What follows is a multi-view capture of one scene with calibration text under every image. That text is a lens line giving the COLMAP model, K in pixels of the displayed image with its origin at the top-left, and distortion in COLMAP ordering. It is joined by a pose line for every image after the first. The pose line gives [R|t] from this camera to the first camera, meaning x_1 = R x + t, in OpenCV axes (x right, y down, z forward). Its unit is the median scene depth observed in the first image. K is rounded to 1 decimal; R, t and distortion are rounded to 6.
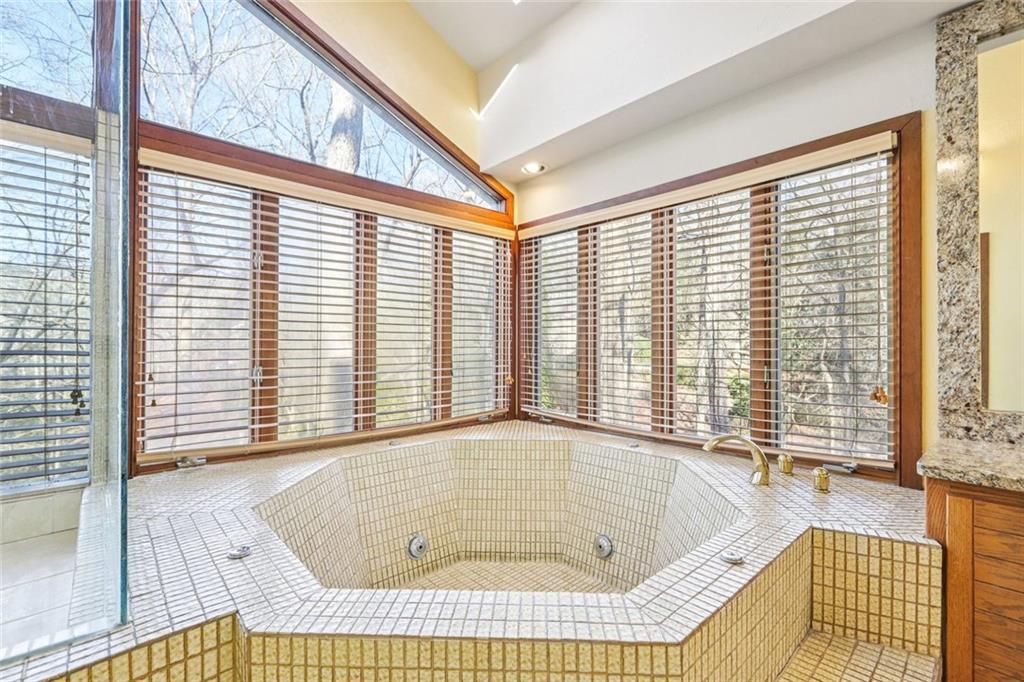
lens RADIAL K [[460.0, 0, 514.0], [0, 460.0, 341.9], [0, 0, 1]] dist [0.001203, -0.000171]
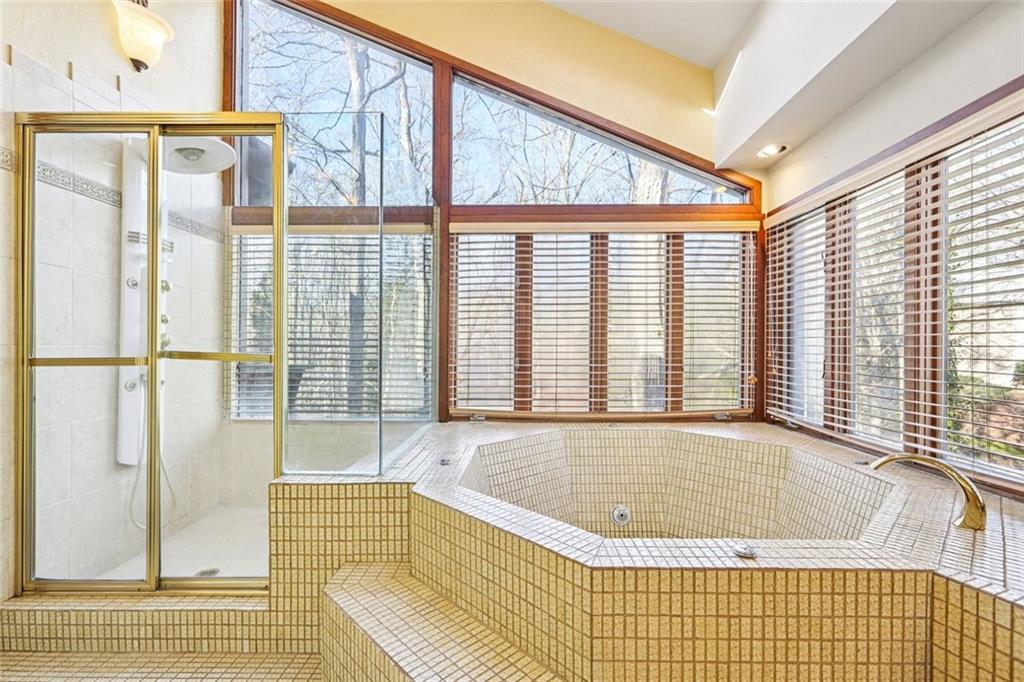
lens RADIAL K [[460.0, 0, 515.4], [0, 460.0, 344.2], [0, 0, 1]] dist [0.001203, -0.000171]
pose [[0.724110, 0.000280, -0.689685, 0.551126], [0.004371, 0.999978, 0.004995, 0.006399], [0.689671, -0.006632, 0.724093, -0.044765]]
